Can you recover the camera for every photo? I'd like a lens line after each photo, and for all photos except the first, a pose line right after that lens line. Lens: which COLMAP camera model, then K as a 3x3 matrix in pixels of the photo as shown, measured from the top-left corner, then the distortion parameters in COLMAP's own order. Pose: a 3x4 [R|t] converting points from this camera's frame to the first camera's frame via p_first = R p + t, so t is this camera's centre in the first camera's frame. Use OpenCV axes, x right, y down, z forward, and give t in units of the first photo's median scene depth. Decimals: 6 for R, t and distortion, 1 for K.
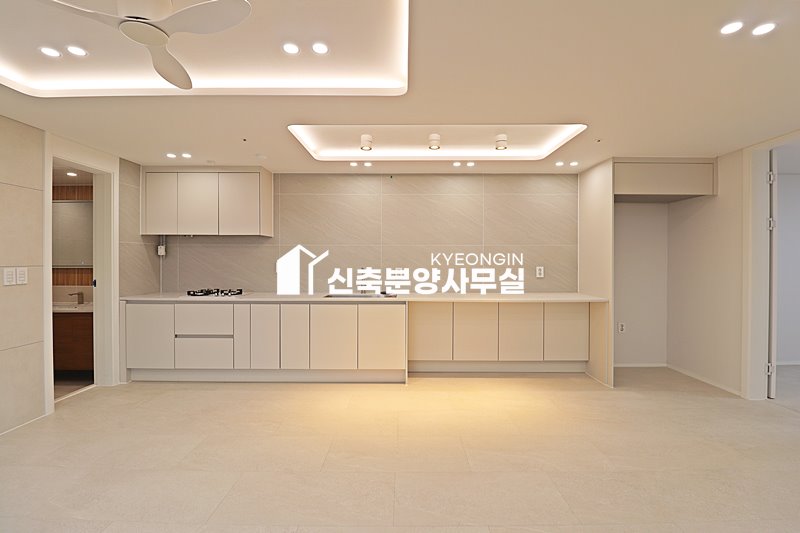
lens RADIAL K [[374.3, 0, 403.5], [0, 374.3, 262.5], [0, 0, 1]] dist [0.000845, -0.011934]
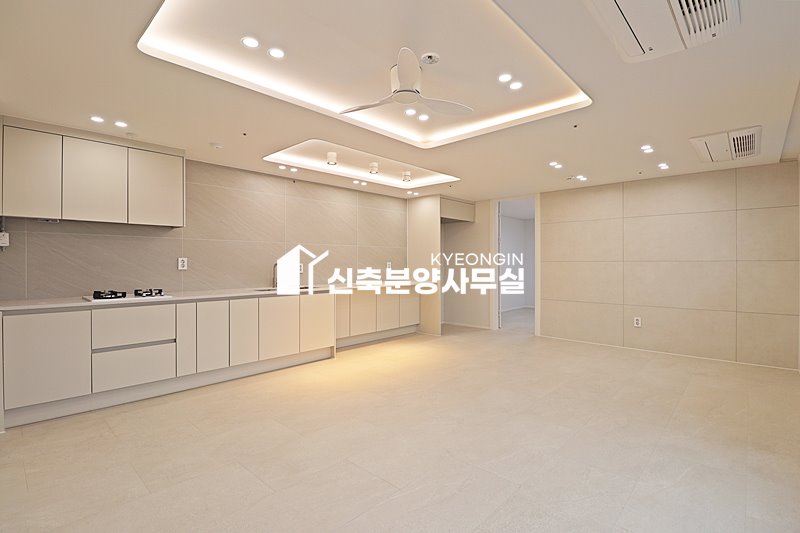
lens RADIAL K [[378.5, 0, 404.0], [0, 378.5, 263.7], [0, 0, 1]] dist [-0.003424, -0.000305]
pose [[0.682709, -0.003848, 0.730680, -0.722515], [-0.000520, 0.999983, 0.005752, 0.009716], [-0.730690, -0.004307, 0.682695, -0.006487]]
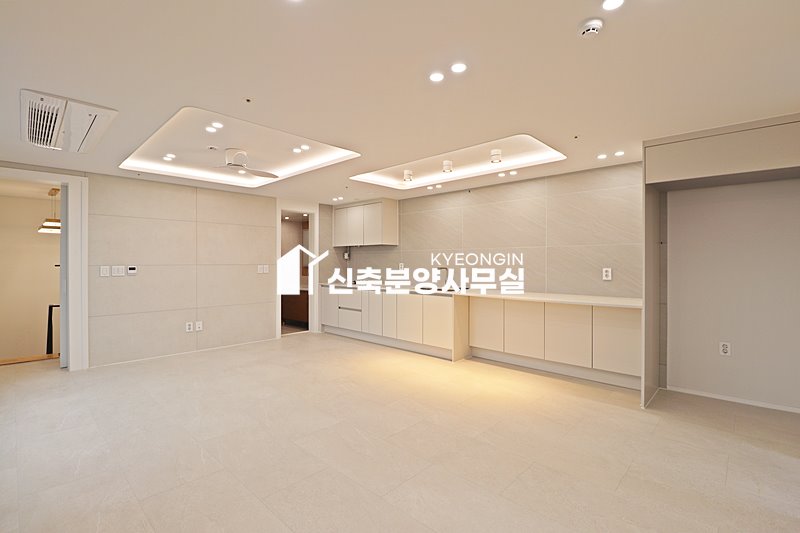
lens RADIAL K [[374.3, 0, 403.5], [0, 374.3, 262.5], [0, 0, 1]] dist [0.000845, -0.011934]
pose [[0.726164, -0.001191, -0.687520, 0.723776], [-0.001842, 0.999992, -0.003677, 0.002289], [0.687519, 0.003937, 0.726156, -0.006813]]
